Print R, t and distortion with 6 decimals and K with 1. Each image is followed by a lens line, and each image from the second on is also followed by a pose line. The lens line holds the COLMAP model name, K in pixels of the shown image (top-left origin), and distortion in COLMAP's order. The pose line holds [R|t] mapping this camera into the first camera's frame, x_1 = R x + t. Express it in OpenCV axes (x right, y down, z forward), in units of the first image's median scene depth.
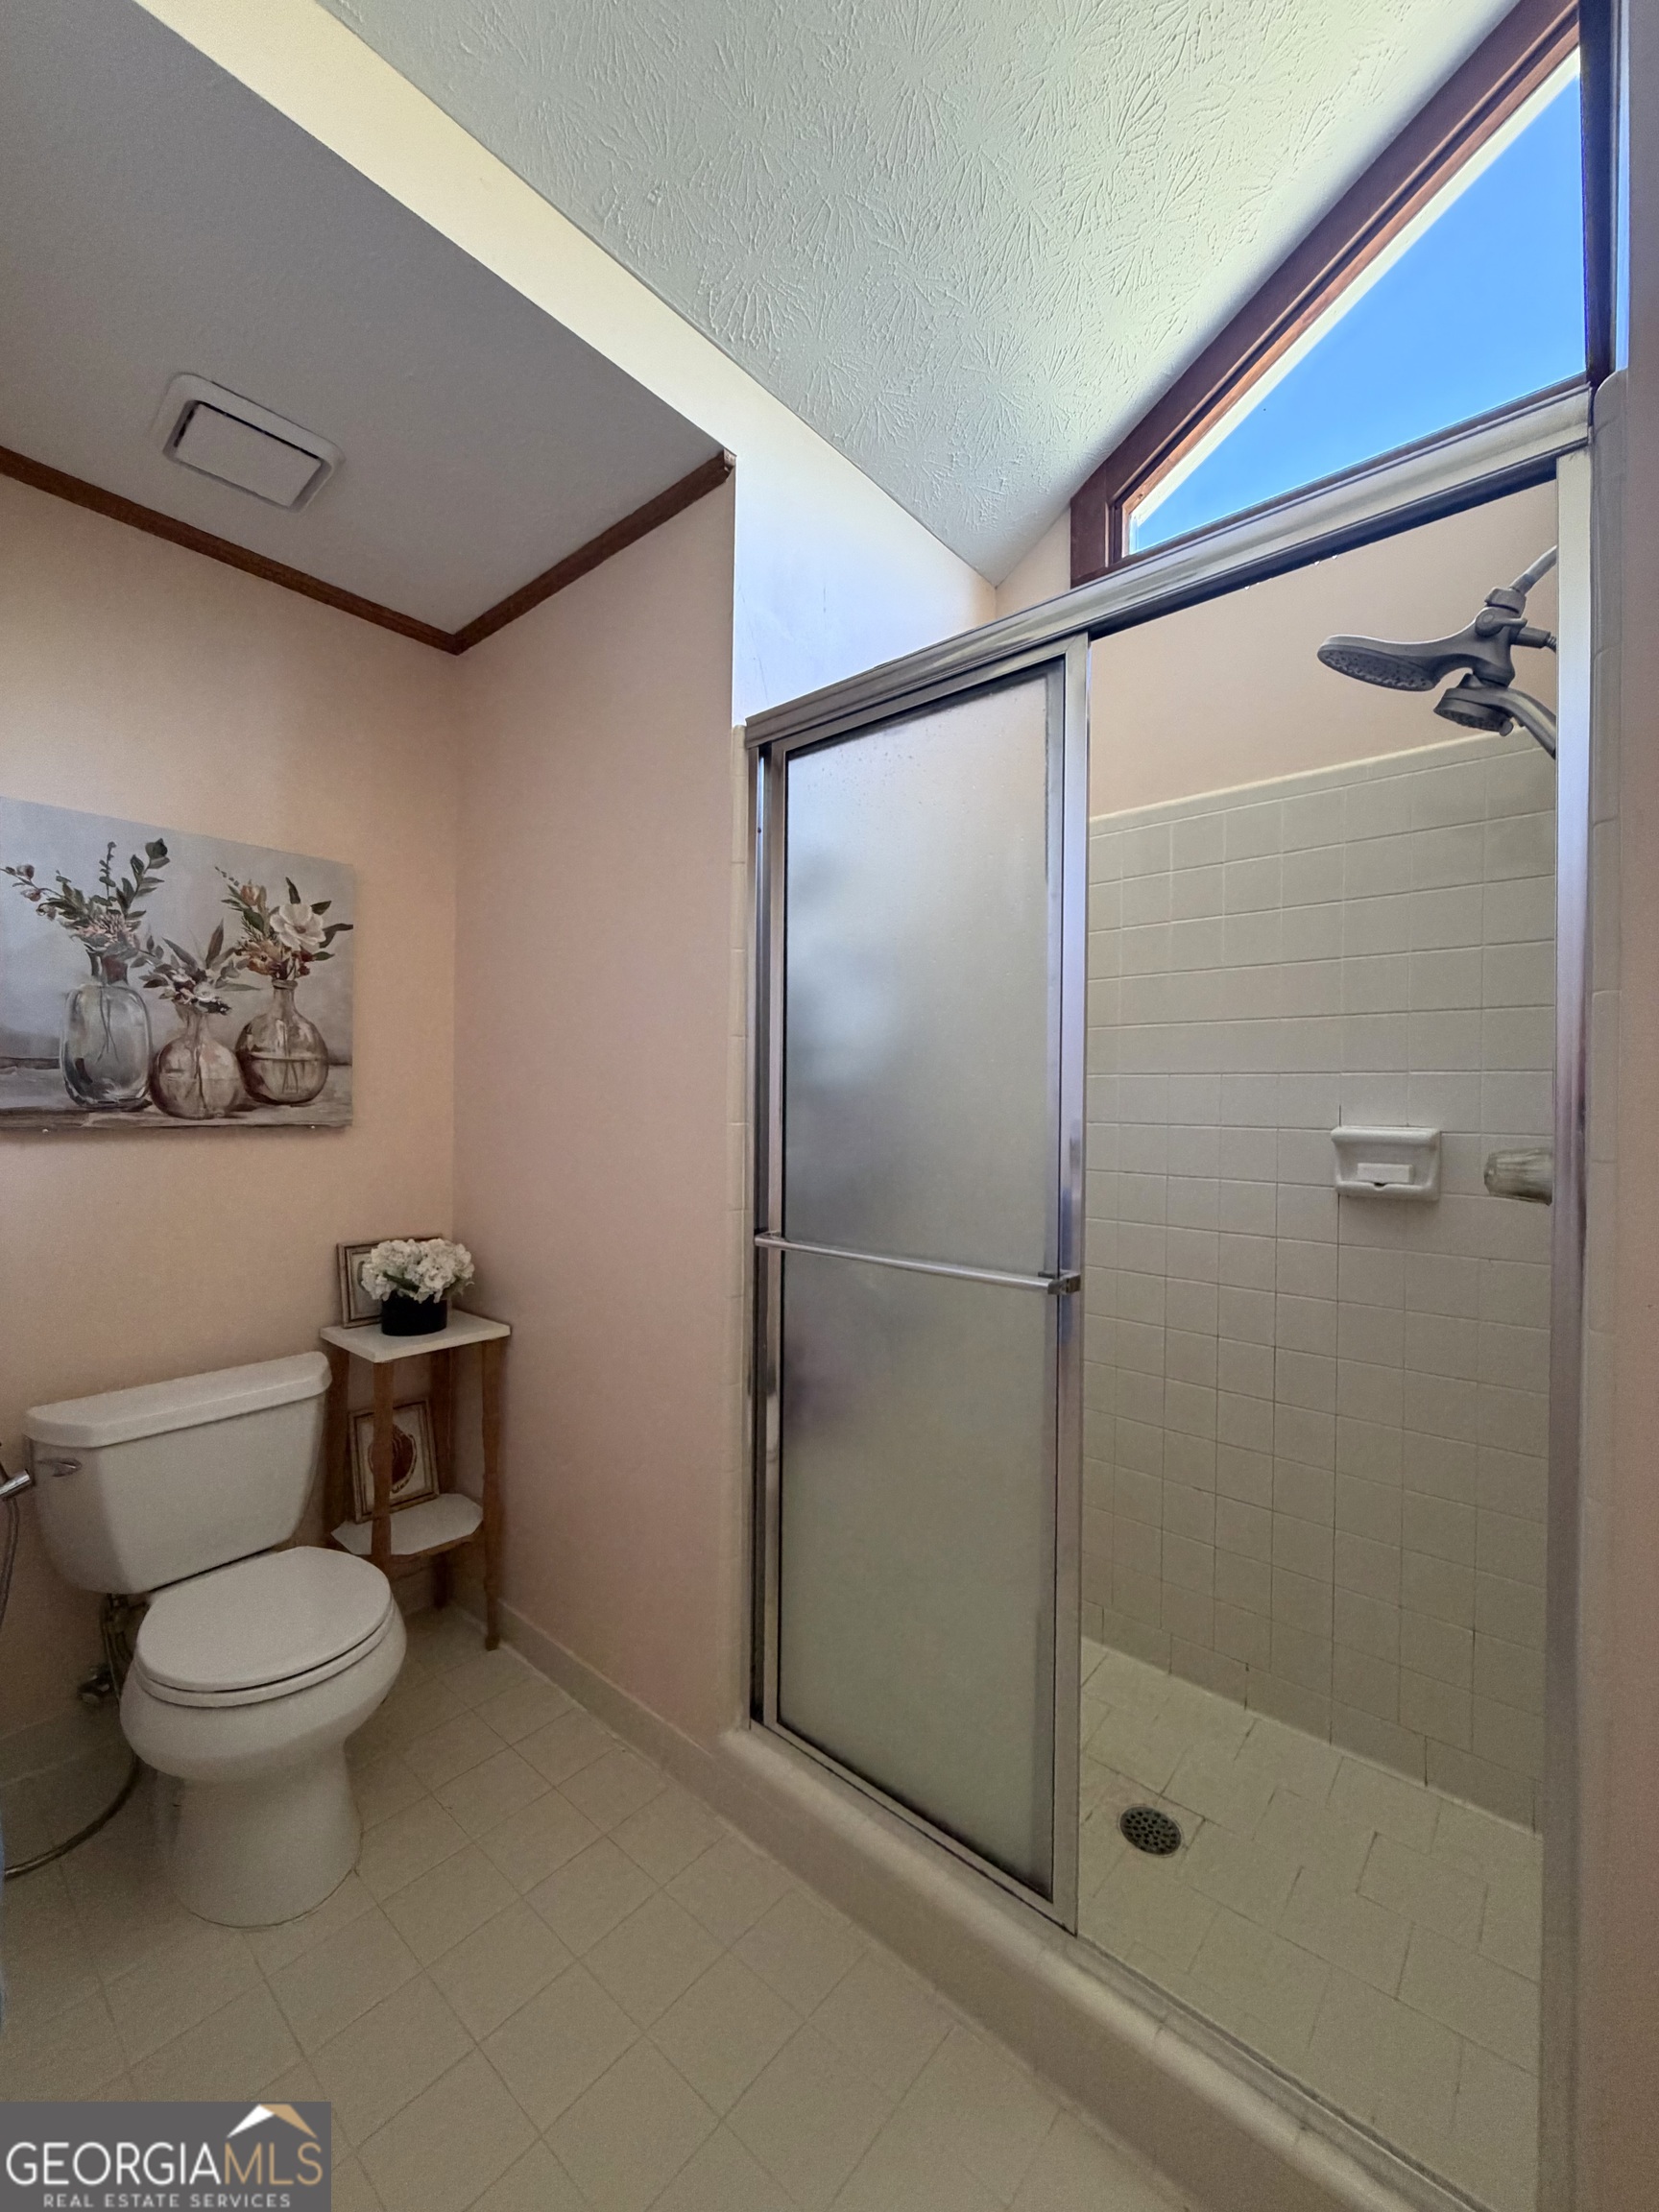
lens RADIAL K [[883.9, 0, 828.2], [0, 883.9, 1102.8], [0, 0, 1]] dist [0.001777, -0.000016]
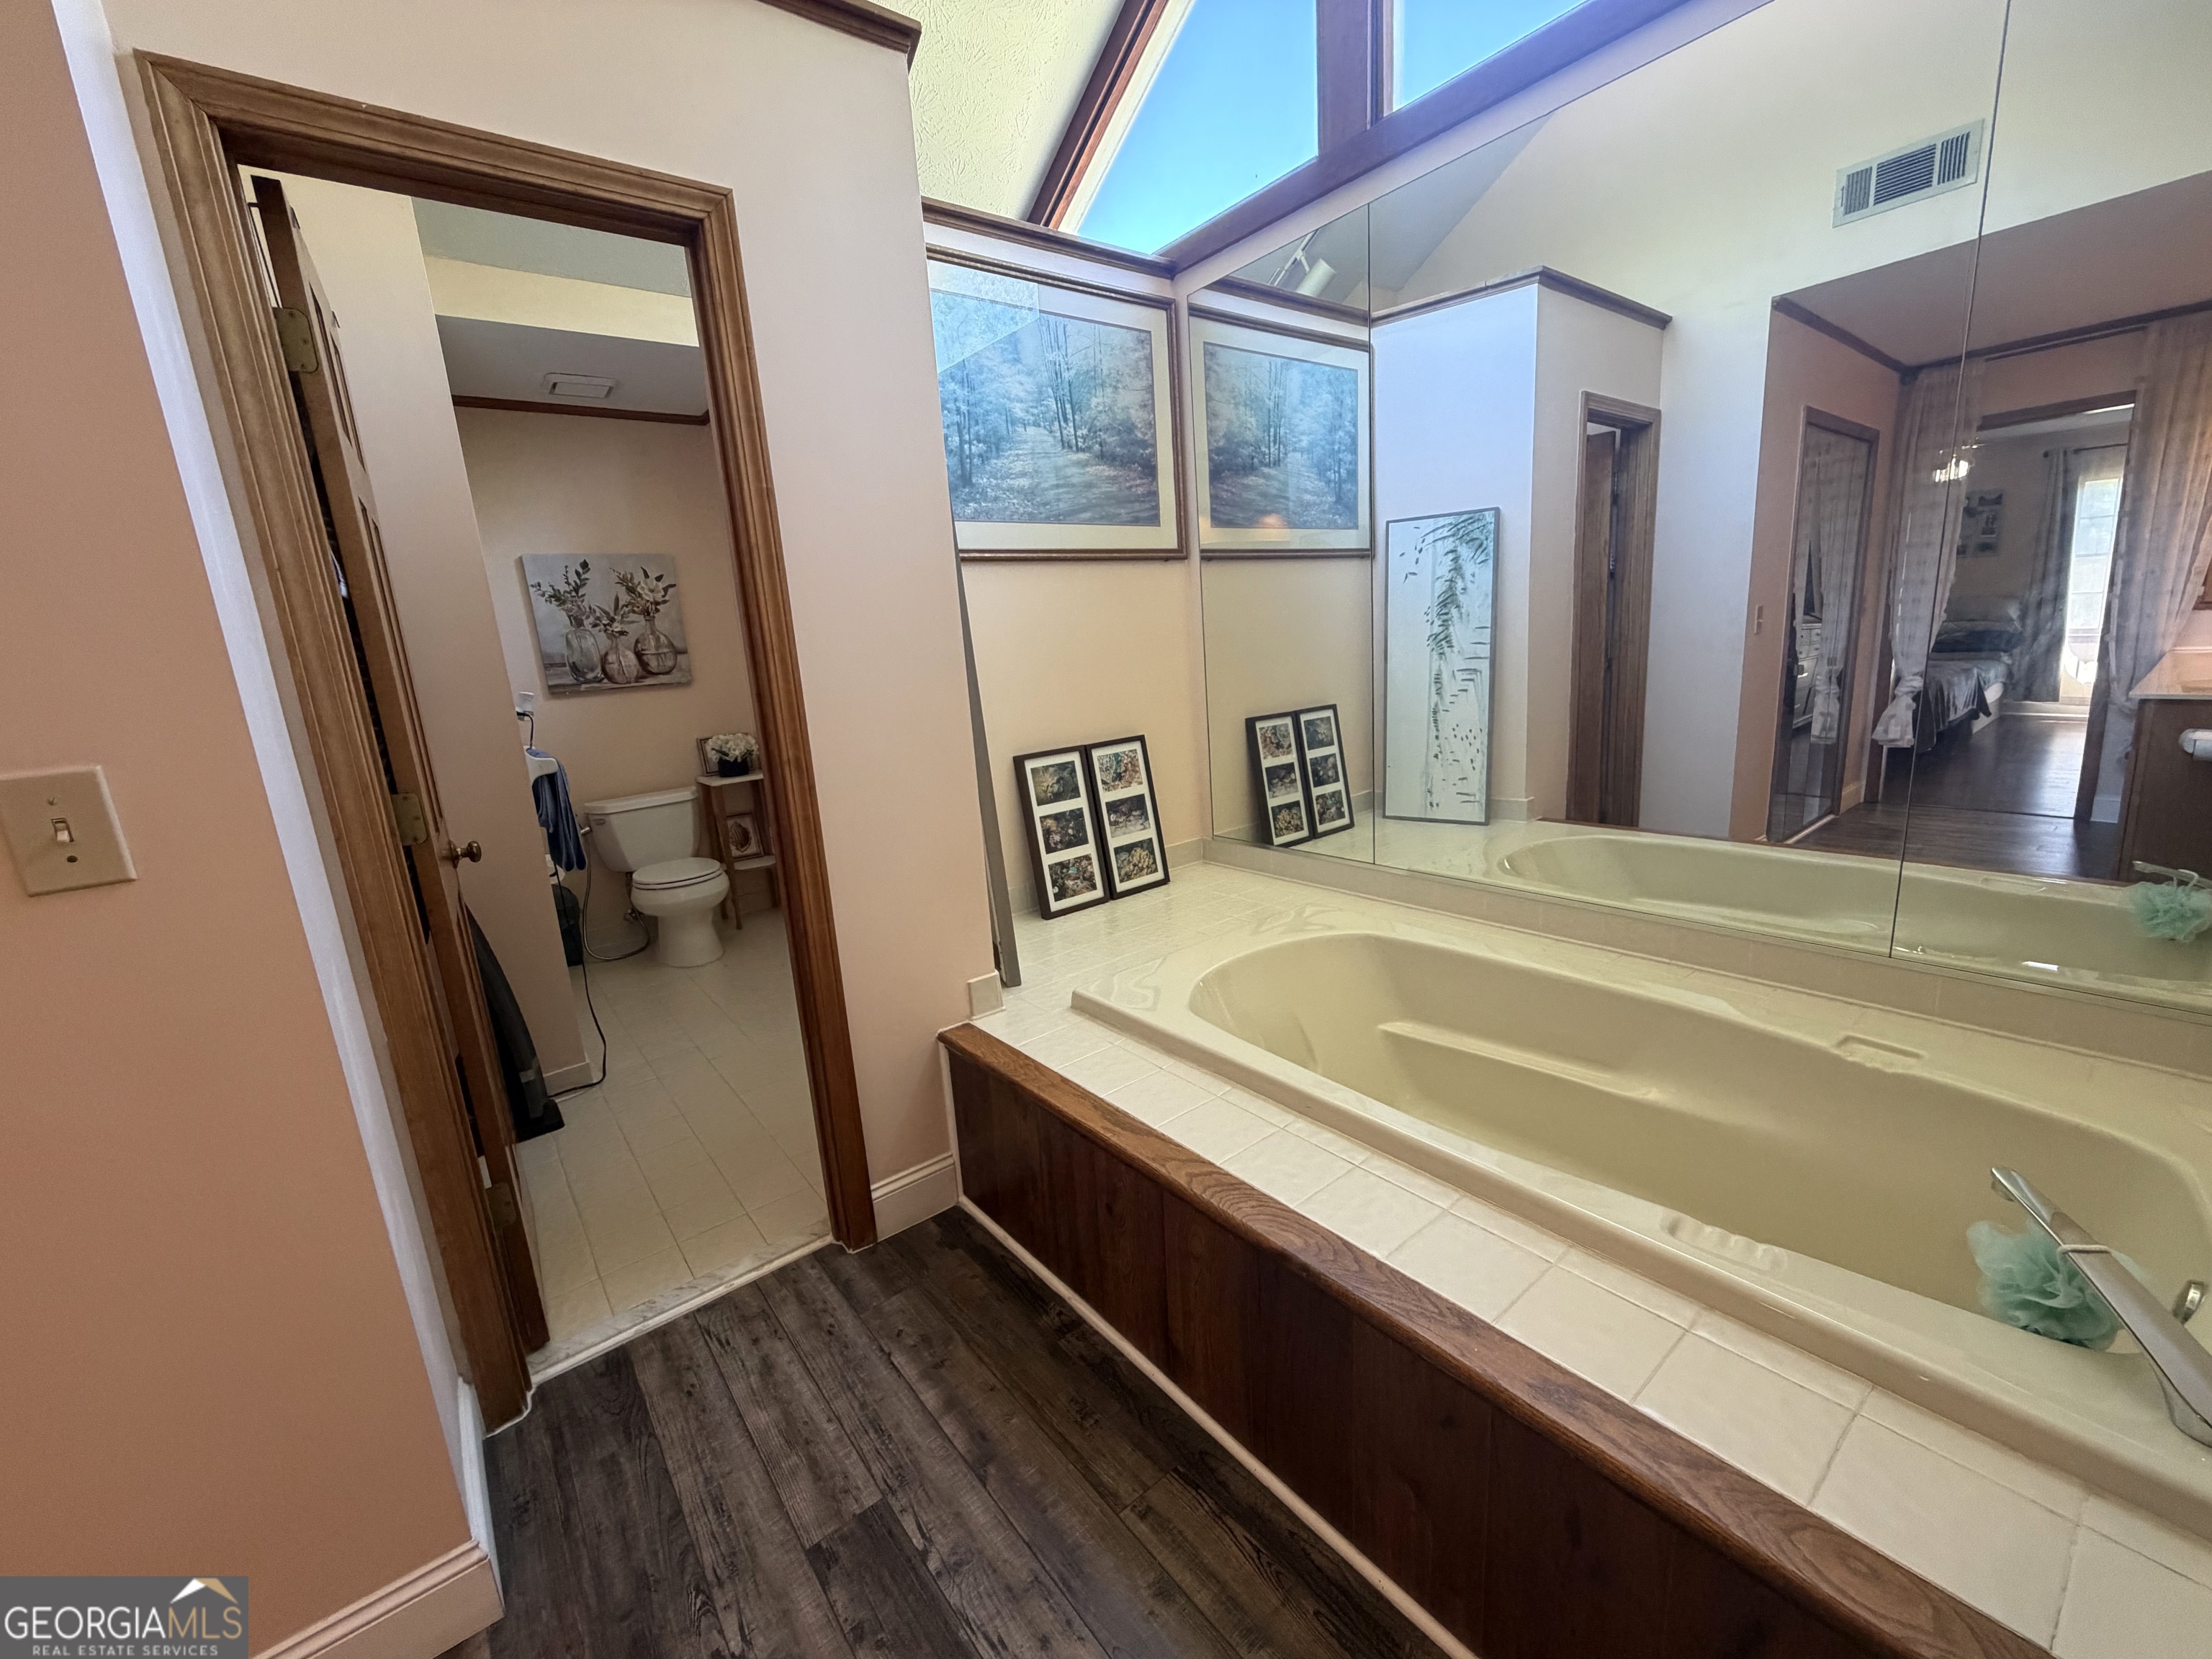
lens RADIAL K [[883.9, 0, 1107.2], [0, 883.9, 827.1], [0, 0, 1]] dist [0.001777, -0.000016]
pose [[0.978840, -0.037516, -0.201157, 0.923027], [0.080541, 0.974334, 0.210205, -0.001277], [0.188108, -0.221959, 0.956739, -0.999612]]
